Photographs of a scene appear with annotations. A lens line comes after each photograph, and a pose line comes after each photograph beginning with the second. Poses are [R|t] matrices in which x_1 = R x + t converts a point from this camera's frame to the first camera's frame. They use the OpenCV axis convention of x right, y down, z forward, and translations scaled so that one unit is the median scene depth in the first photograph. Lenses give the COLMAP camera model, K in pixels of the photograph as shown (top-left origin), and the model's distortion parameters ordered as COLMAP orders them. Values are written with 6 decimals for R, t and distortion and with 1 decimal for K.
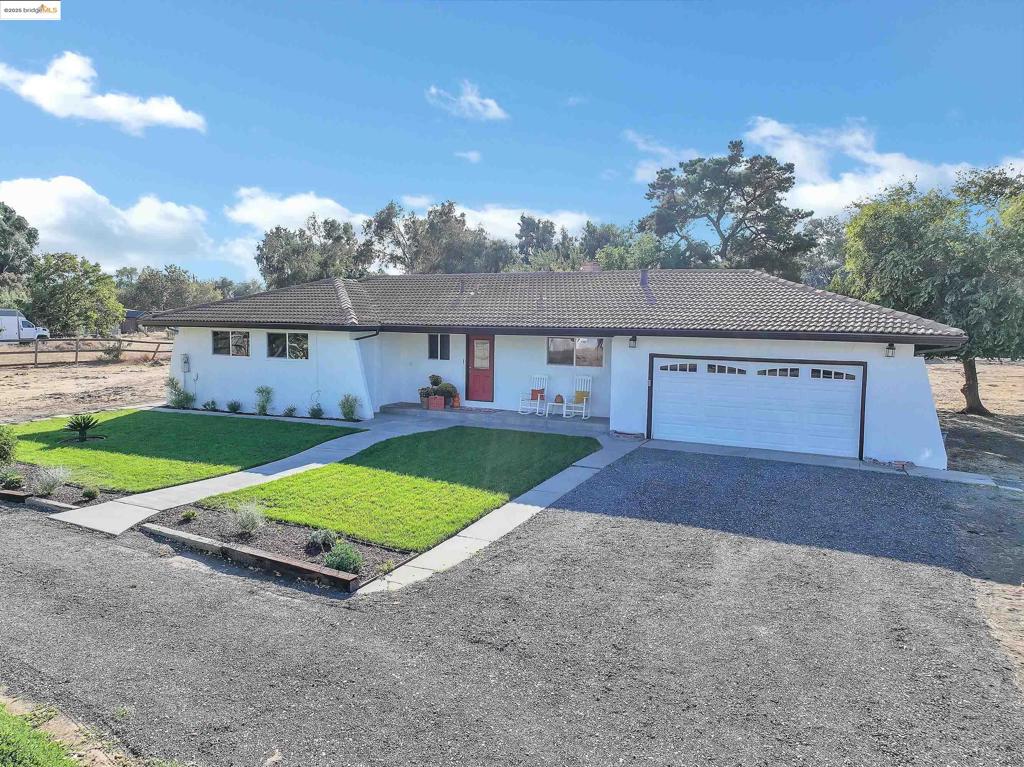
lens RADIAL K [[744.7, 0, 512.0], [0, 744.7, 383.5], [0, 0, 1]] dist [-0.008611, 0.026639]
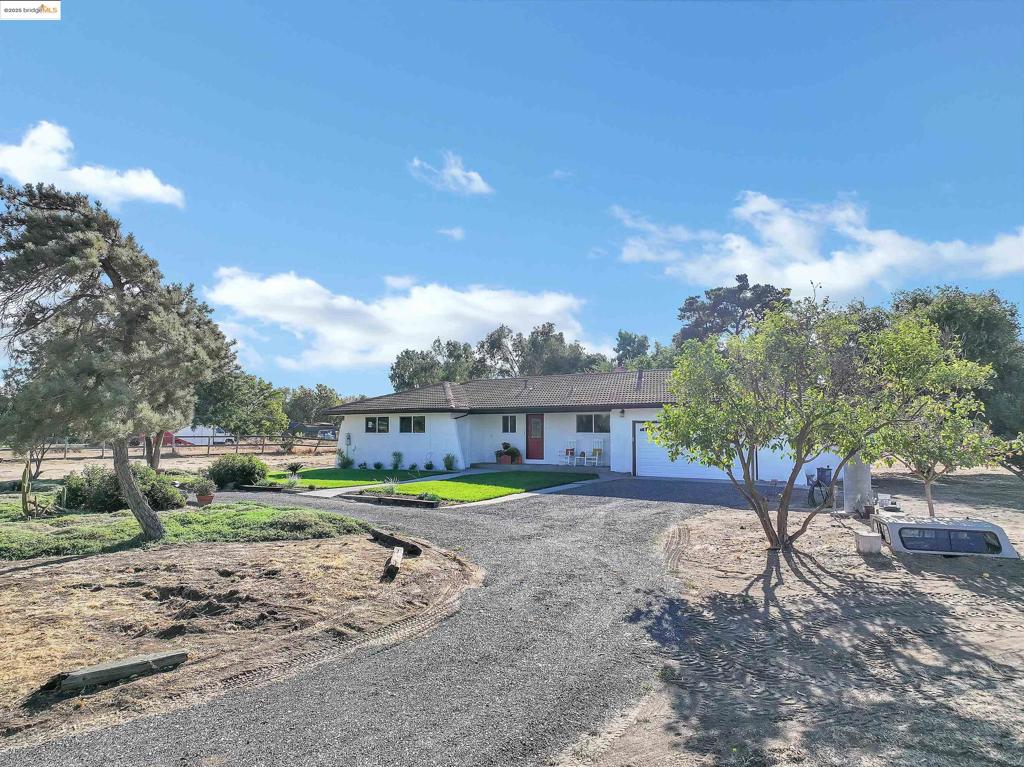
lens RADIAL K [[744.7, 0, 512.0], [0, 744.7, 383.5], [0, 0, 1]] dist [-0.008611, 0.026639]
pose [[0.986246, -0.026067, -0.163217, 0.164500], [0.000835, 0.988259, -0.152784, 0.105115], [0.165283, 0.150547, 0.974688, -0.508391]]
